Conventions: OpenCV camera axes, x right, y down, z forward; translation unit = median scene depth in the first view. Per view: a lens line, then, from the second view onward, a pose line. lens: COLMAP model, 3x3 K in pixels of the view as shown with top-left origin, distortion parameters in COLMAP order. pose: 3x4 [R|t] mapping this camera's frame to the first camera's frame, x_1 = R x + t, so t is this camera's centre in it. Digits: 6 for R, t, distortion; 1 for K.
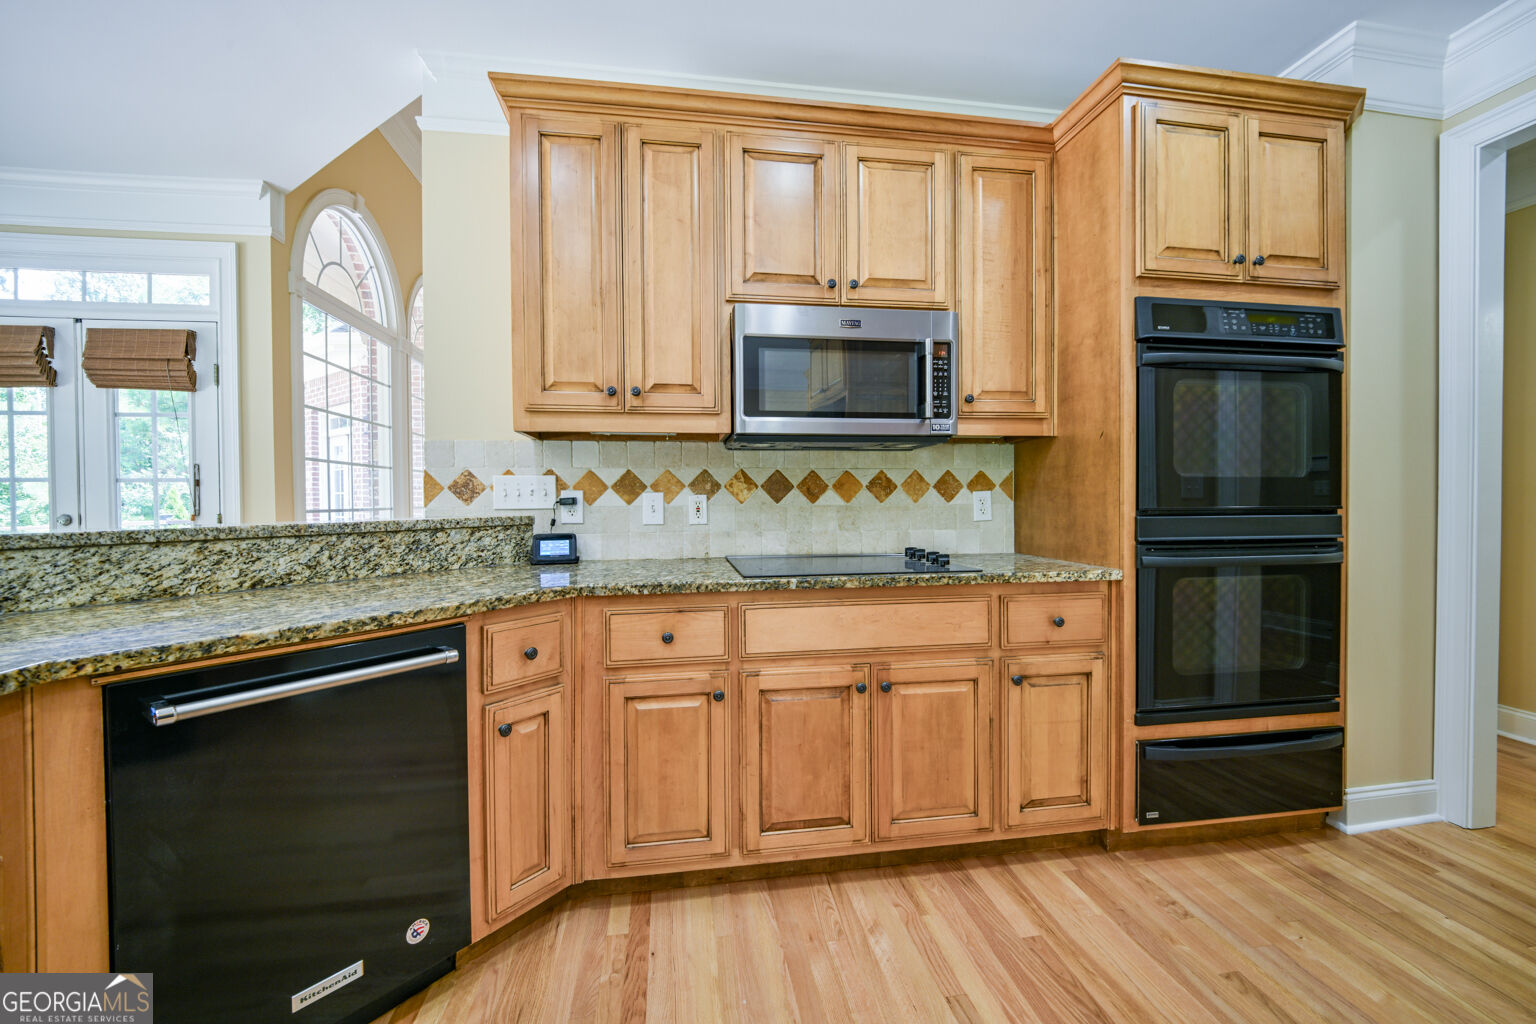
lens RADIAL K [[632.5, 0, 769.4], [0, 632.5, 509.3], [0, 0, 1]] dist [0.000008, -0.006813]
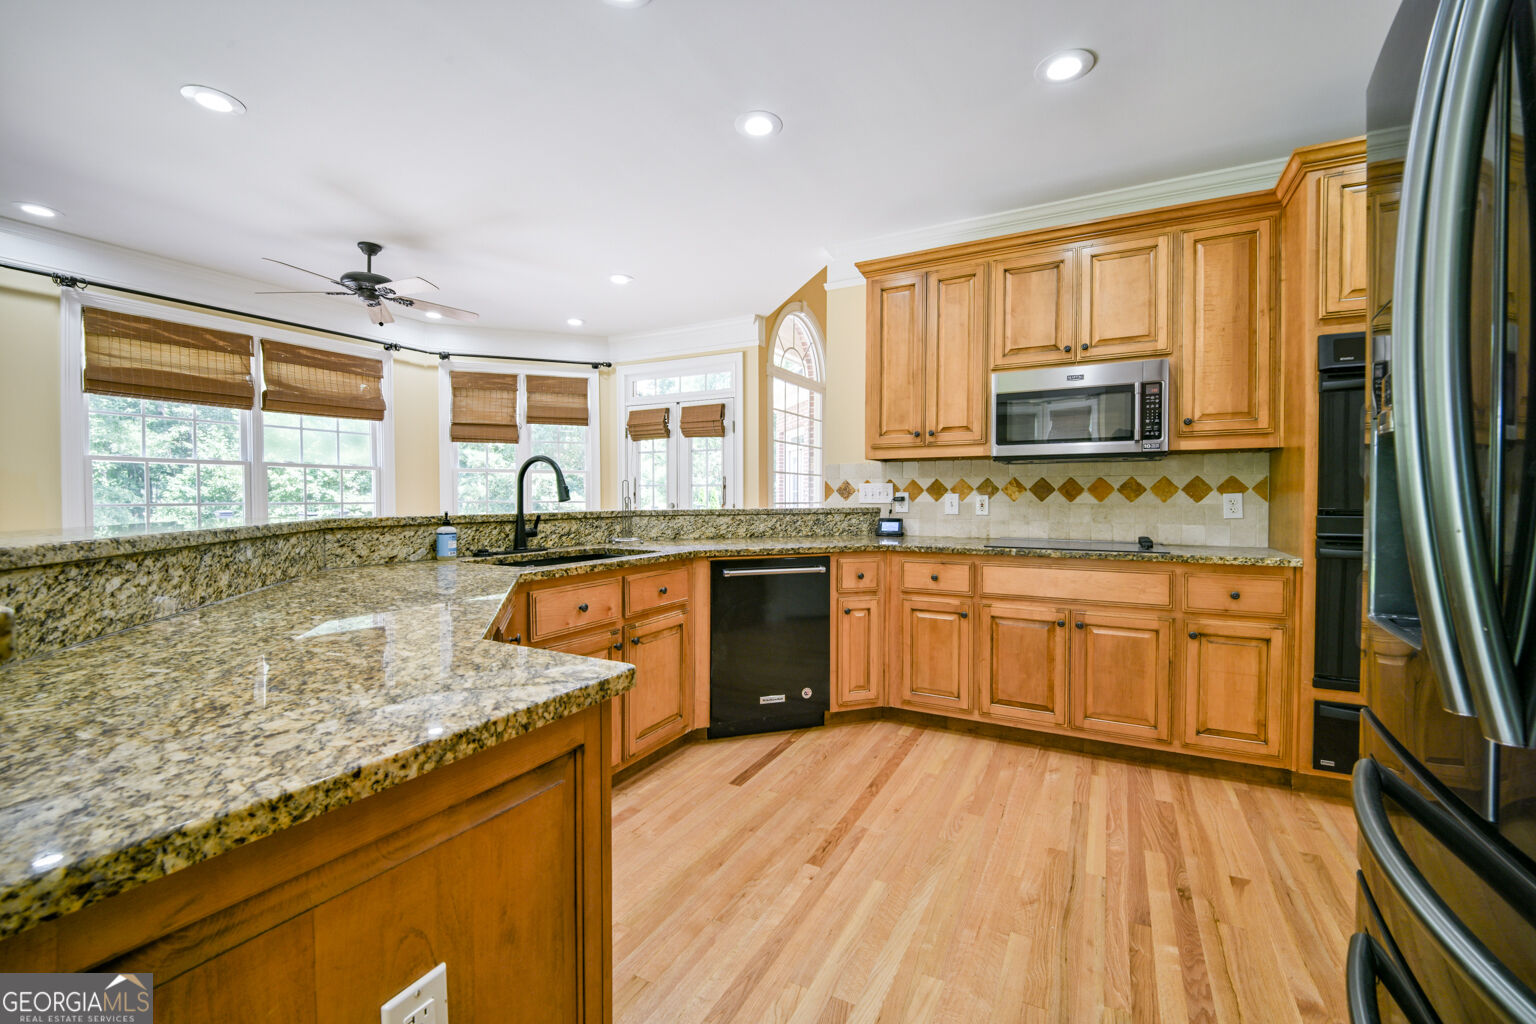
lens RADIAL K [[632.5, 0, 777.6], [0, 632.5, 506.3], [0, 0, 1]] dist [0.000008, -0.006813]
pose [[0.805850, 0.016049, -0.591902, 0.455754], [-0.015818, 0.999859, 0.005575, 0.002808], [0.591908, 0.004870, 0.805991, -0.586477]]
